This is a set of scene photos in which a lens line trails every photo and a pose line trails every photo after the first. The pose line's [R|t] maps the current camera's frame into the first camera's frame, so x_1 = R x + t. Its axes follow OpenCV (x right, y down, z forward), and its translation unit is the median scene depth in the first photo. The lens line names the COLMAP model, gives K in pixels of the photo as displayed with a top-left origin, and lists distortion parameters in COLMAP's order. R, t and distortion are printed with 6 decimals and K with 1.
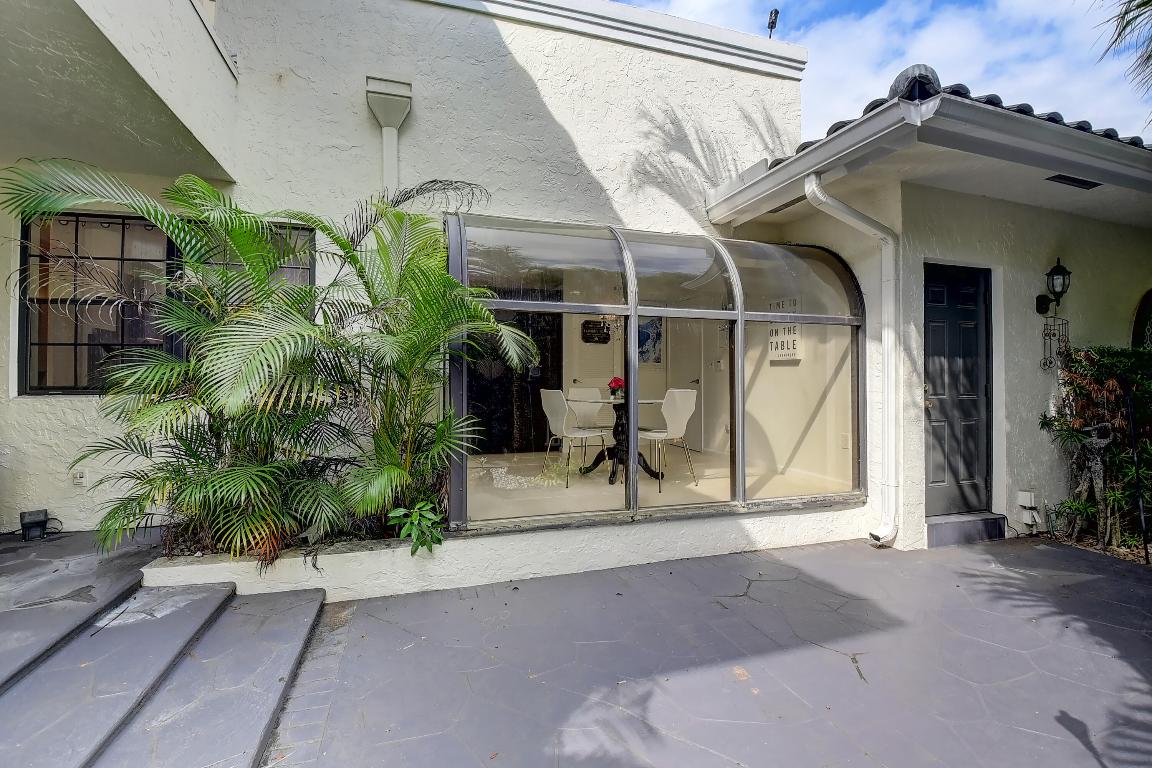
lens RADIAL K [[512.7, 0, 576.4], [0, 512.7, 379.9], [0, 0, 1]] dist [-0.017825, -0.000591]
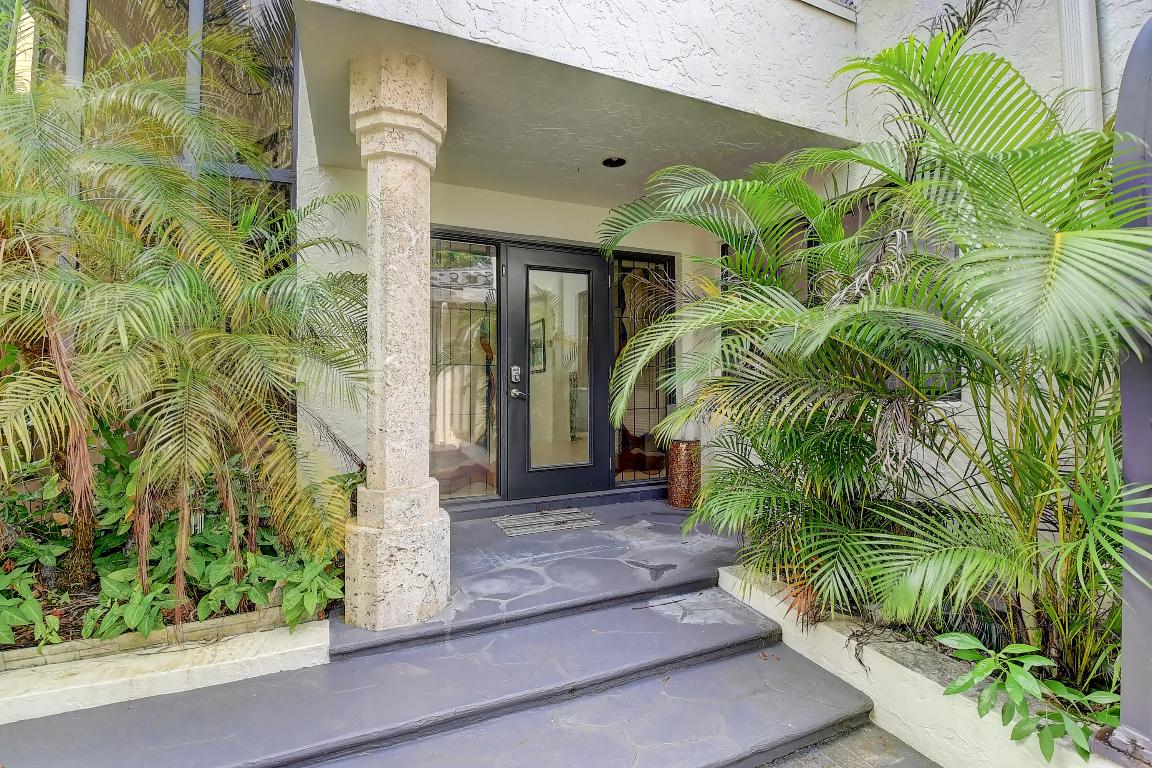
lens RADIAL K [[512.7, 0, 575.7], [0, 512.7, 381.3], [0, 0, 1]] dist [-0.017825, -0.000591]
pose [[0.097627, 0.008288, -0.995189, 0.135458], [0.000584, 0.999965, 0.008385, -0.009059], [0.995223, -0.001400, 0.097618, 0.660104]]
